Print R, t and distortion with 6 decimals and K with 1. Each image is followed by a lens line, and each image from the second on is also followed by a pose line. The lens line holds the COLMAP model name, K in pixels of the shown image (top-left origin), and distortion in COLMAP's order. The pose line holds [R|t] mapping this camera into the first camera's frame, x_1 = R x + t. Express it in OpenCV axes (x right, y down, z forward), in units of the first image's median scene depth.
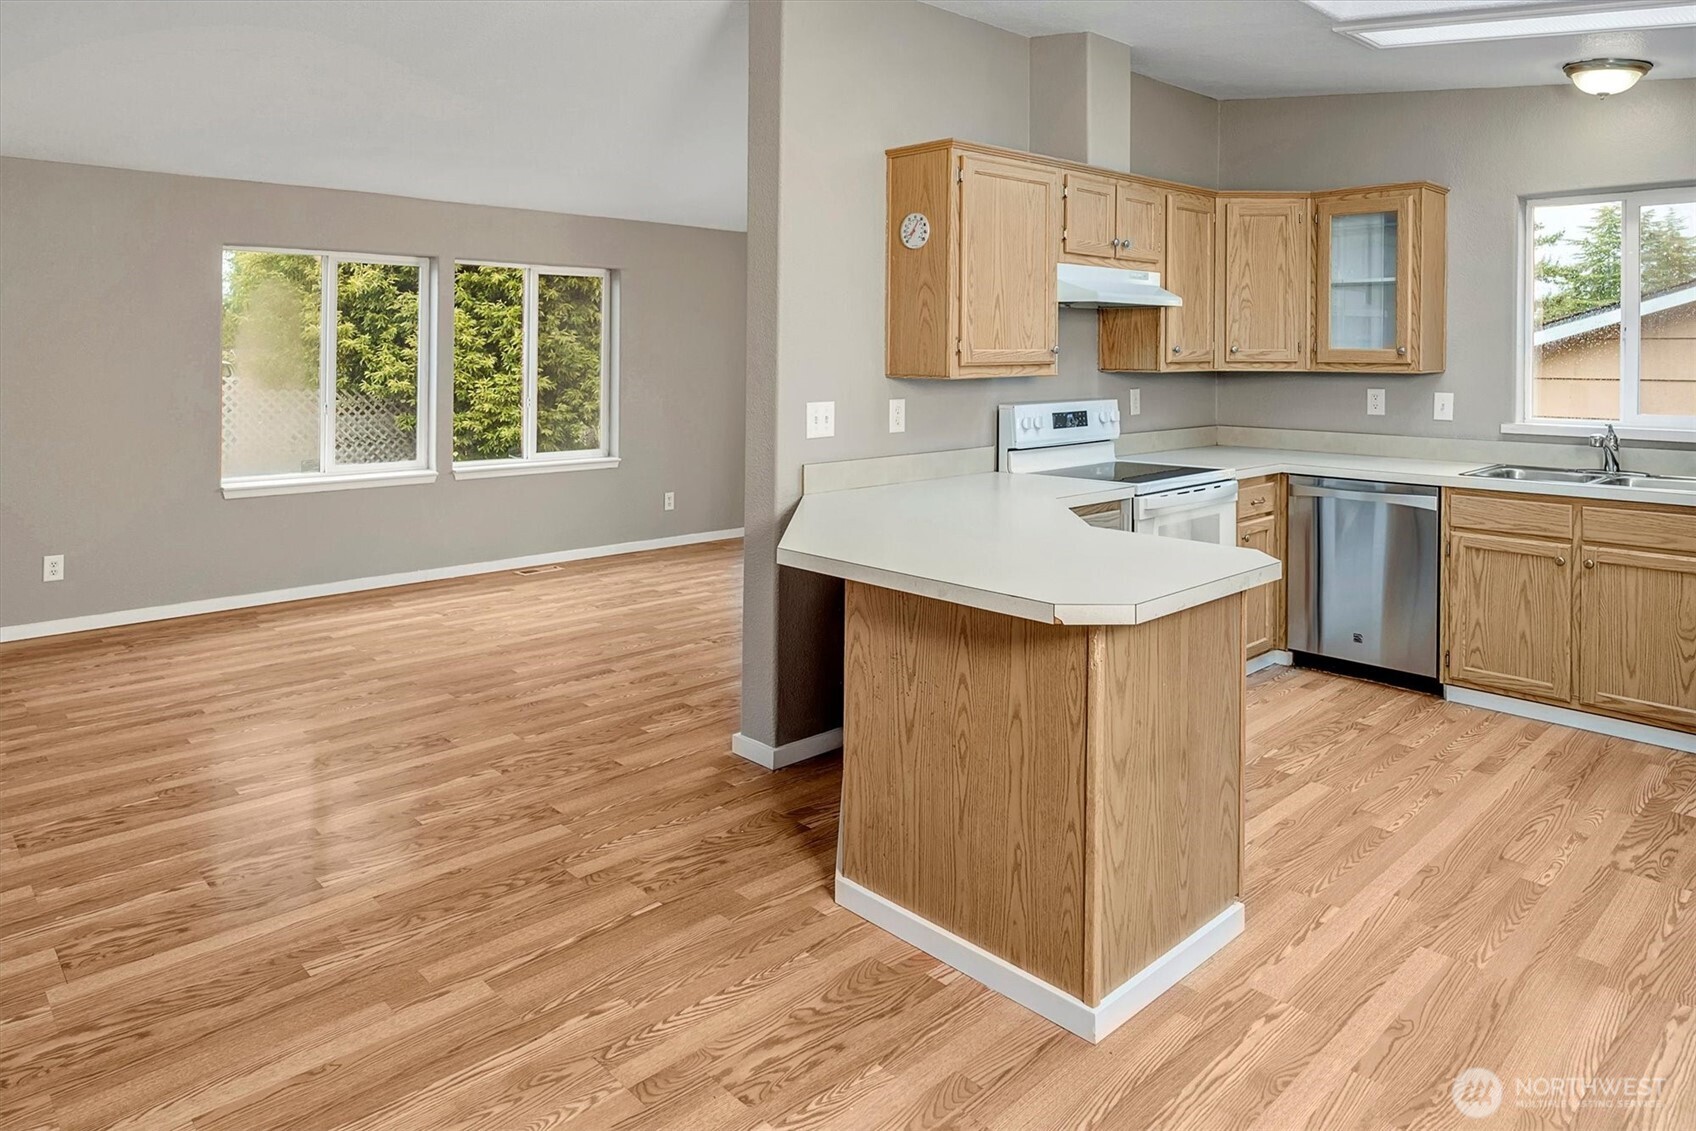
lens RADIAL K [[1094.4, 0, 822.9], [0, 1094.4, 376.4], [0, 0, 1]] dist [-0.006707, 0.004610]
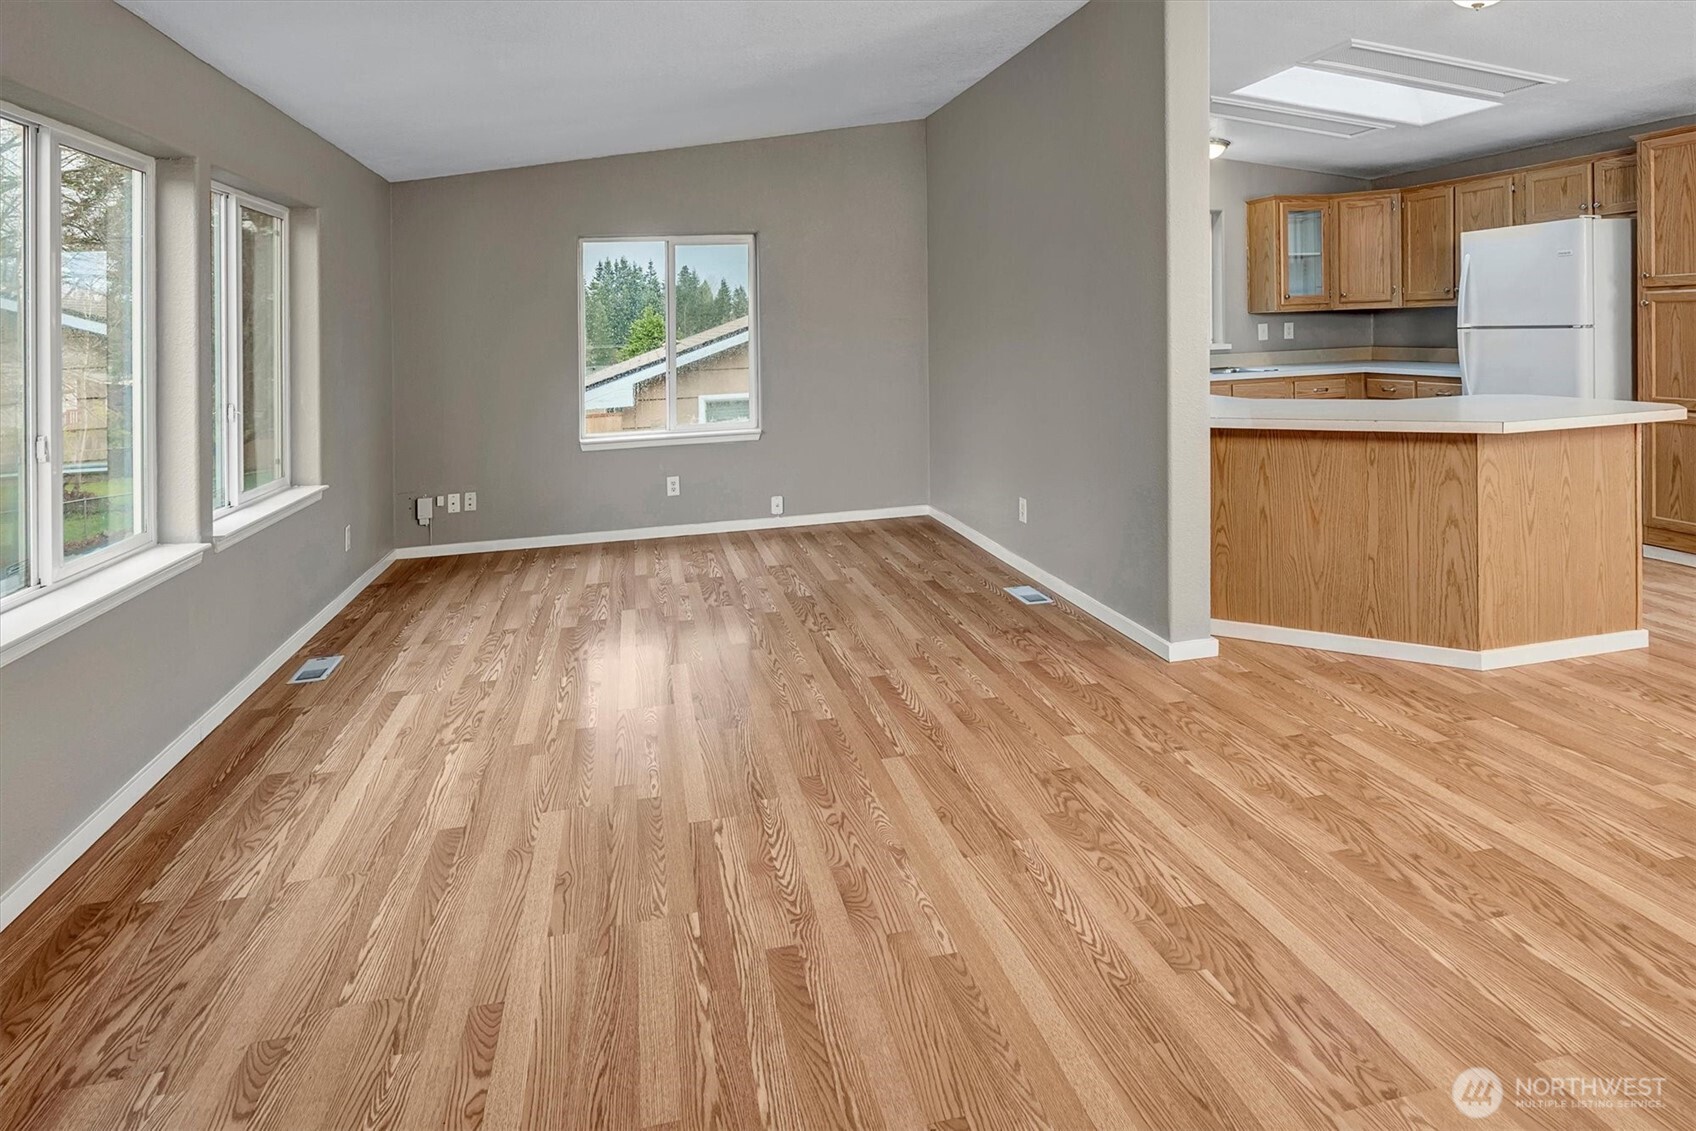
lens RADIAL K [[944.6, 0, 842.2], [0, 944.6, 375.2], [0, 0, 1]] dist [-0.006695, 0.000338]
pose [[0.501545, -0.061856, 0.862917, -0.946042], [0.056577, 0.997651, 0.038630, 0.004330], [-0.863280, 0.029447, 0.503866, 0.721162]]
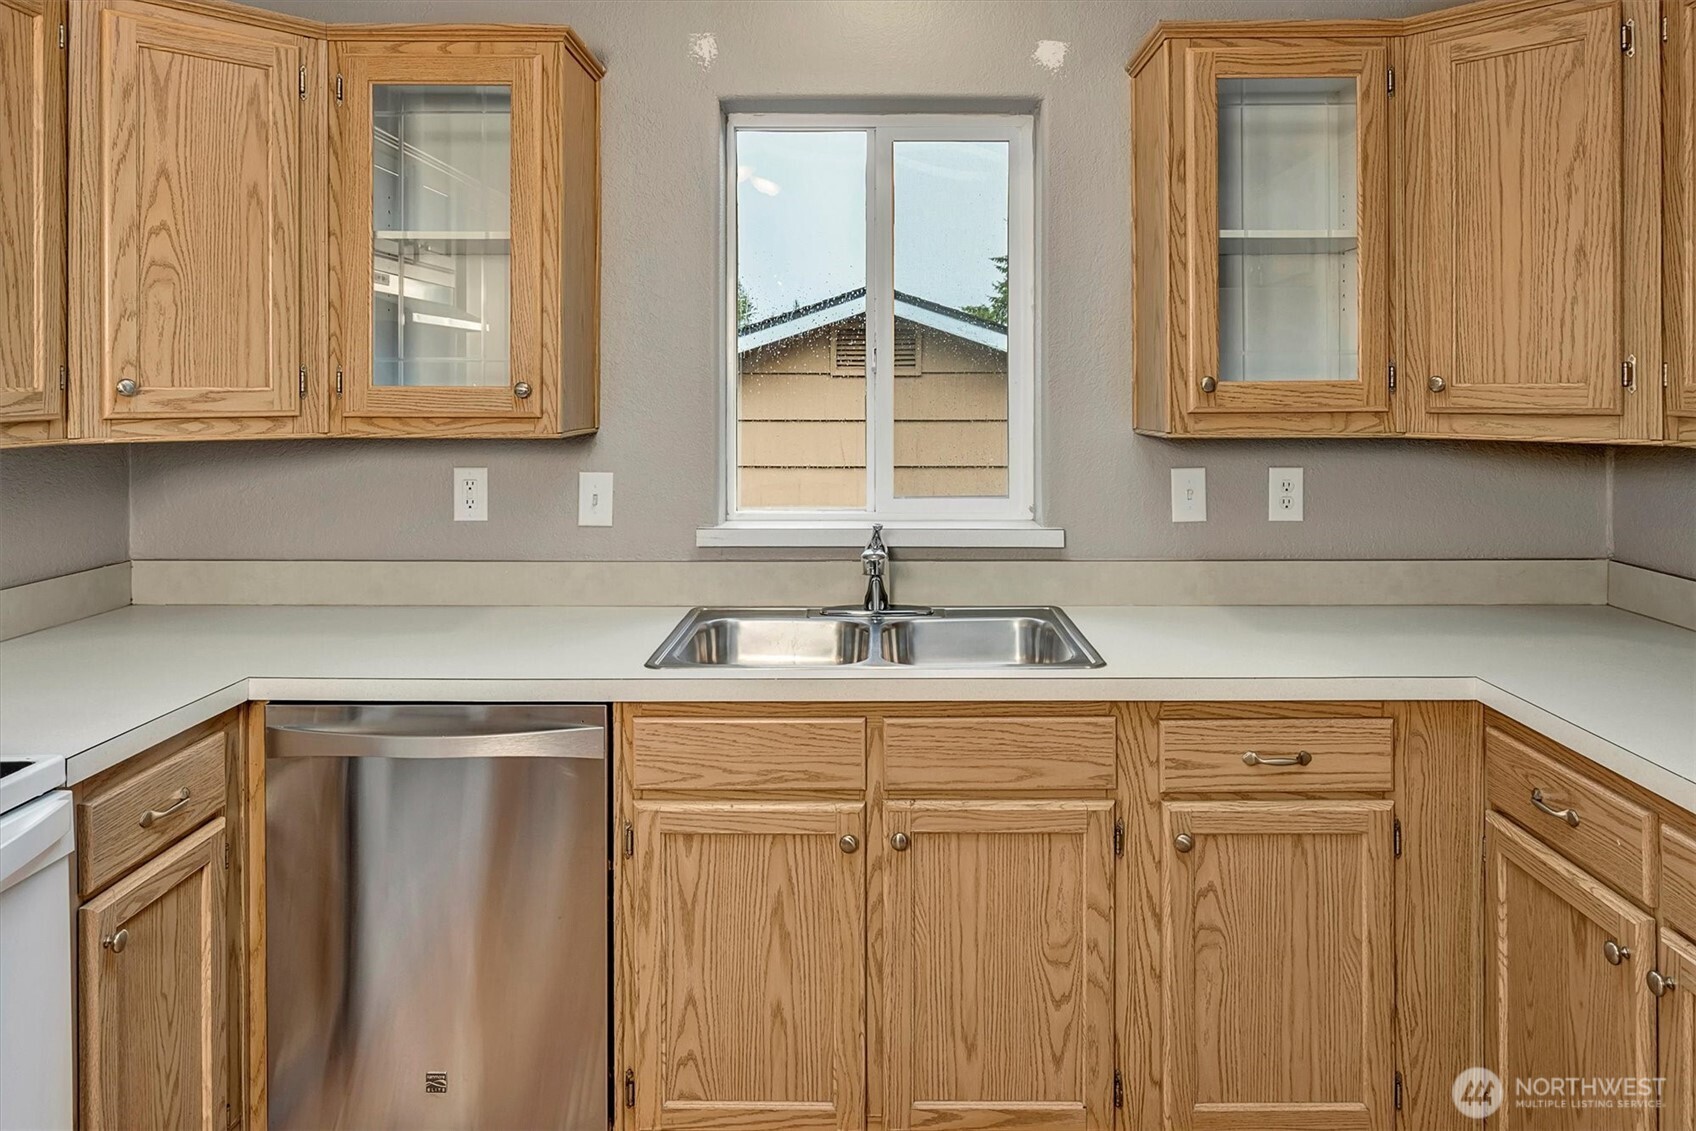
lens RADIAL K [[1116.0, 0, 864.1], [0, 1116.0, 380.9], [0, 0, 1]] dist [-0.012222, 0.001523]
pose [[0.693385, 0.004637, 0.720552, 0.319047], [0.016560, 0.999613, -0.022369, -0.016030], [-0.720377, 0.027443, 0.693040, 0.625167]]
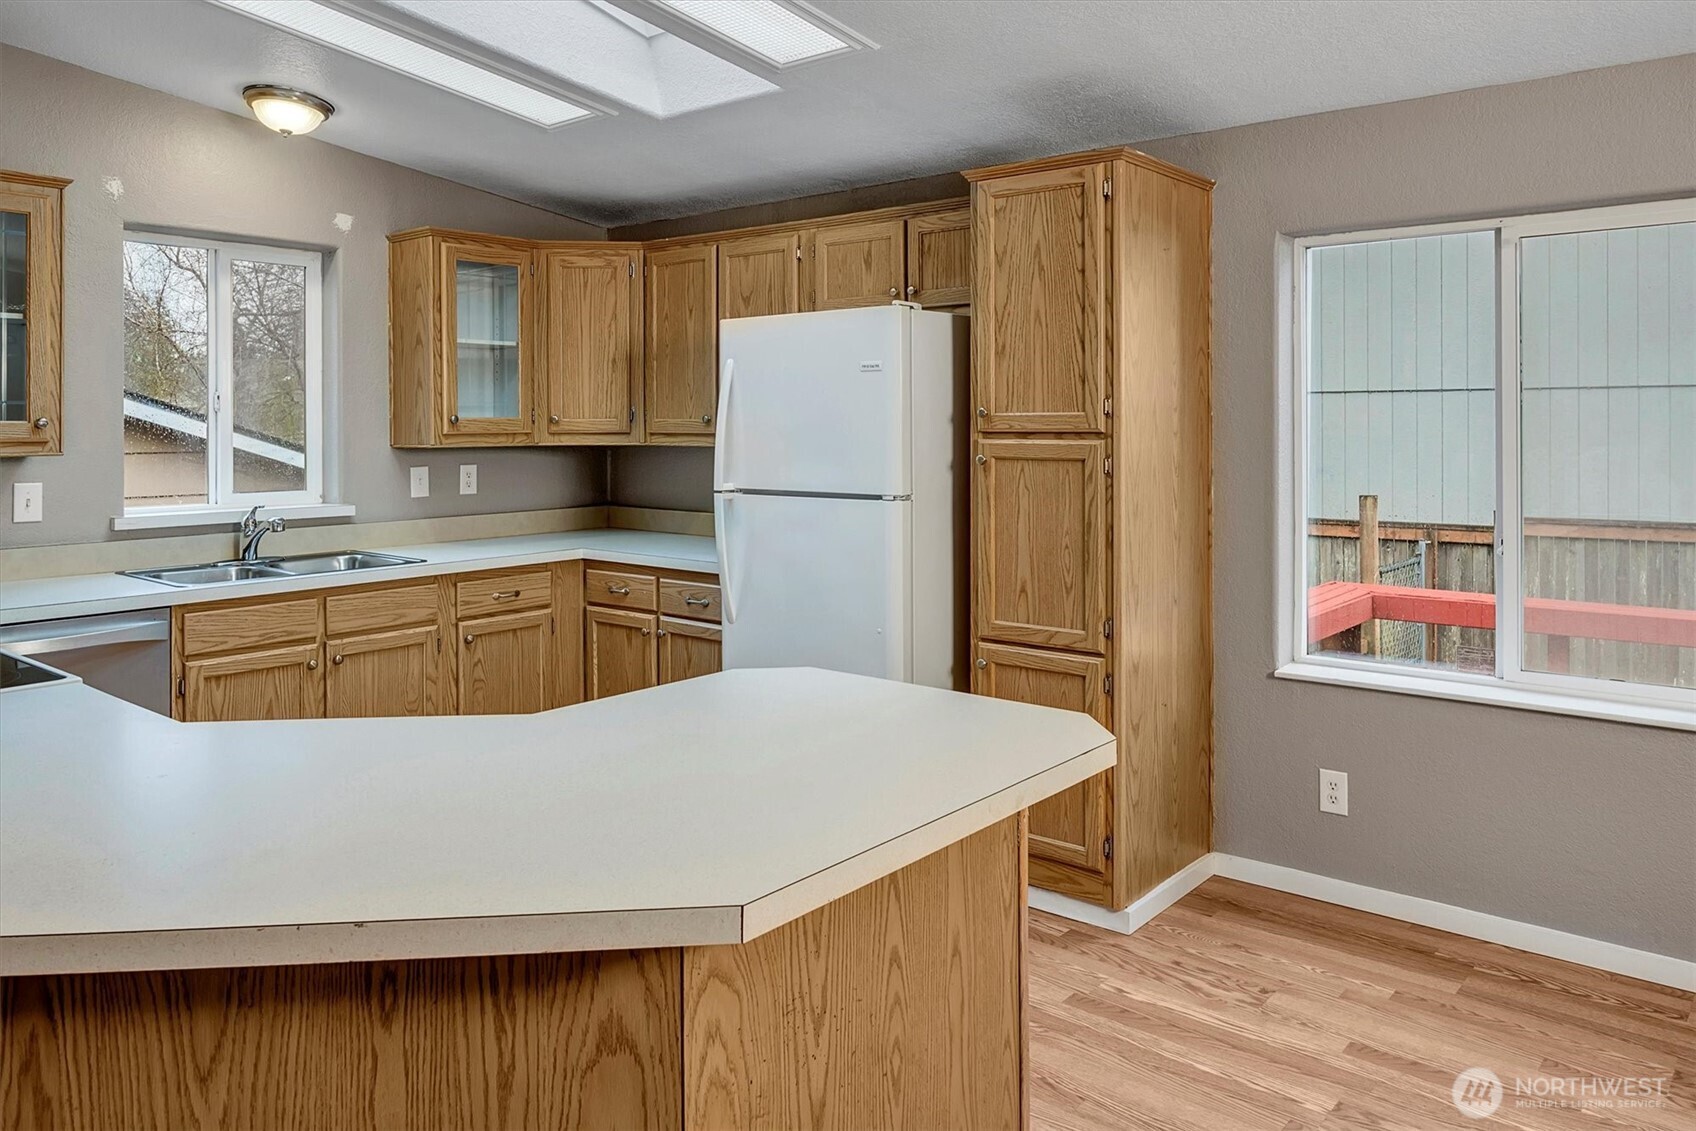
lens RADIAL K [[1200.9, 0, 869.9], [0, 1200.9, 447.3], [0, 0, 1]] dist [0.007981, -0.005586]
pose [[-0.139622, -0.021060, 0.989981, -0.316041], [0.026682, 0.999331, 0.025022, -0.015375], [-0.989845, 0.029909, -0.138966, 0.650827]]
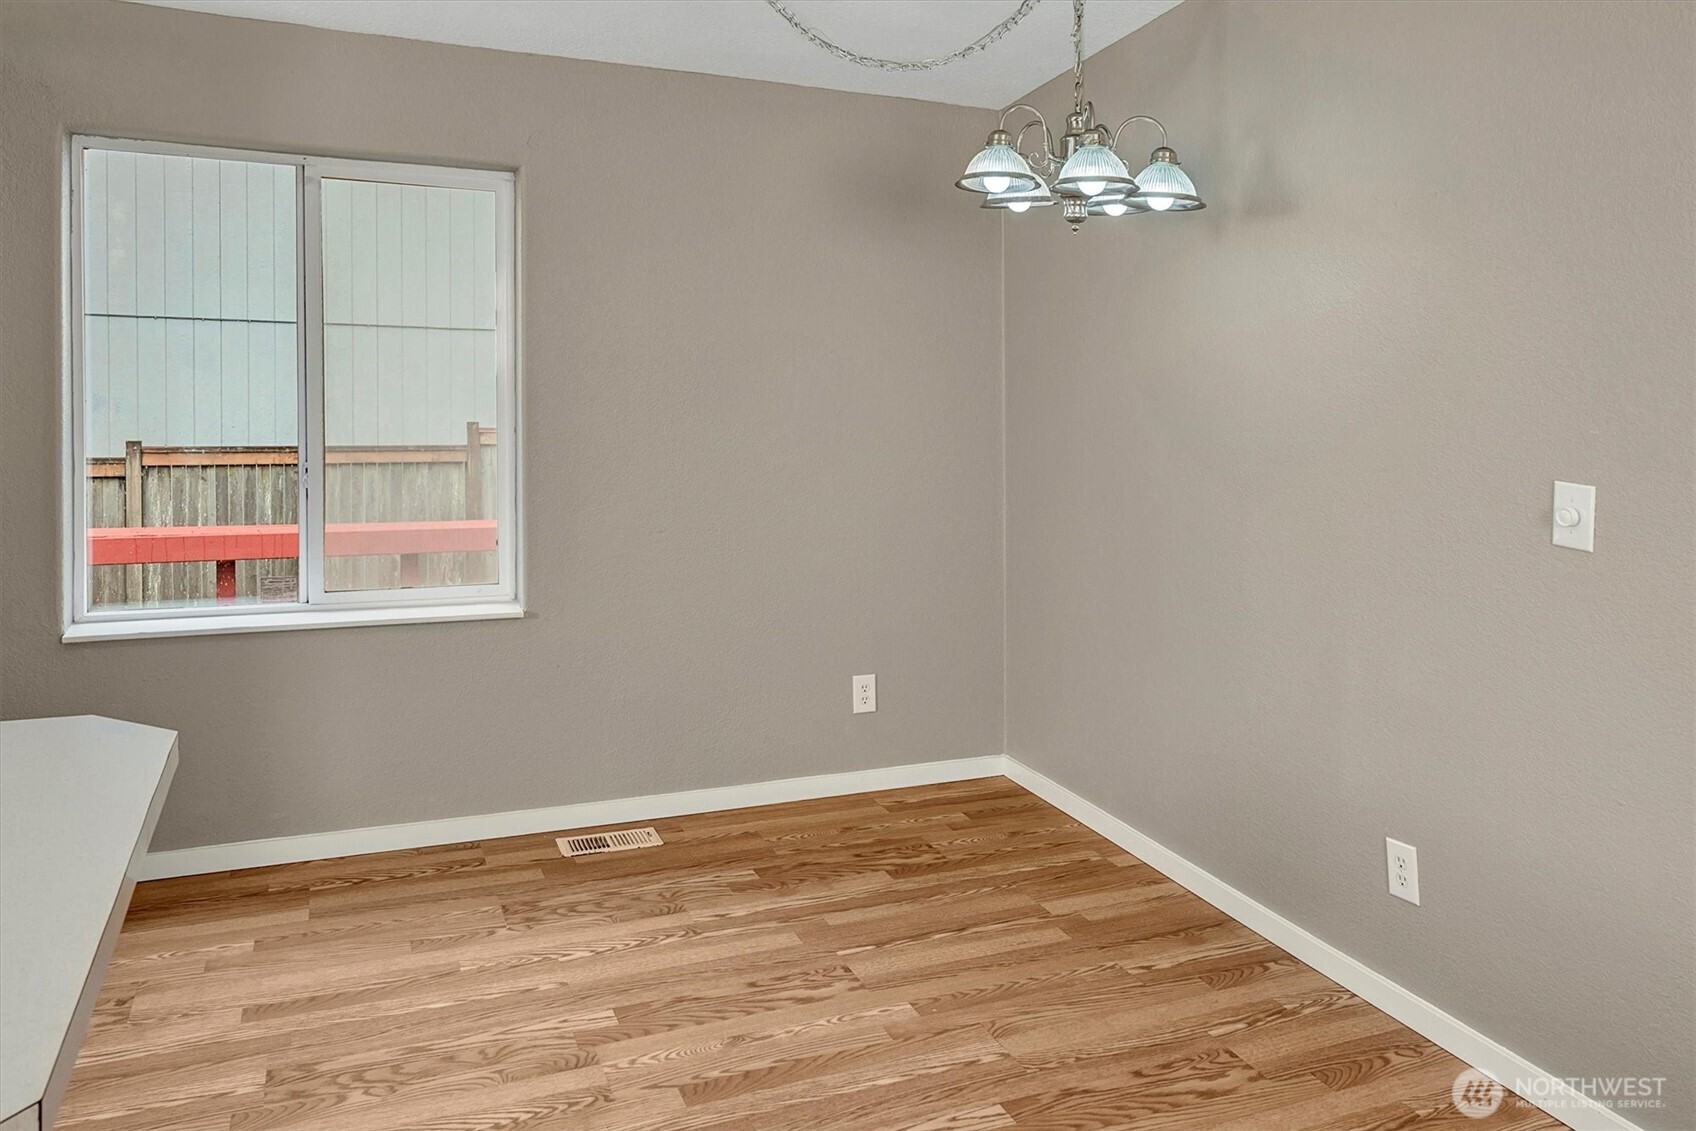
lens RADIAL K [[1200.9, 0, 808.0], [0, 1200.9, 403.1], [0, 0, 1]] dist [0.007981, -0.005586]
pose [[-0.935684, -0.036455, 0.350951, -0.189470], [-0.019127, 0.998426, 0.052717, -0.017840], [-0.352321, 0.042613, -0.934909, 0.772885]]
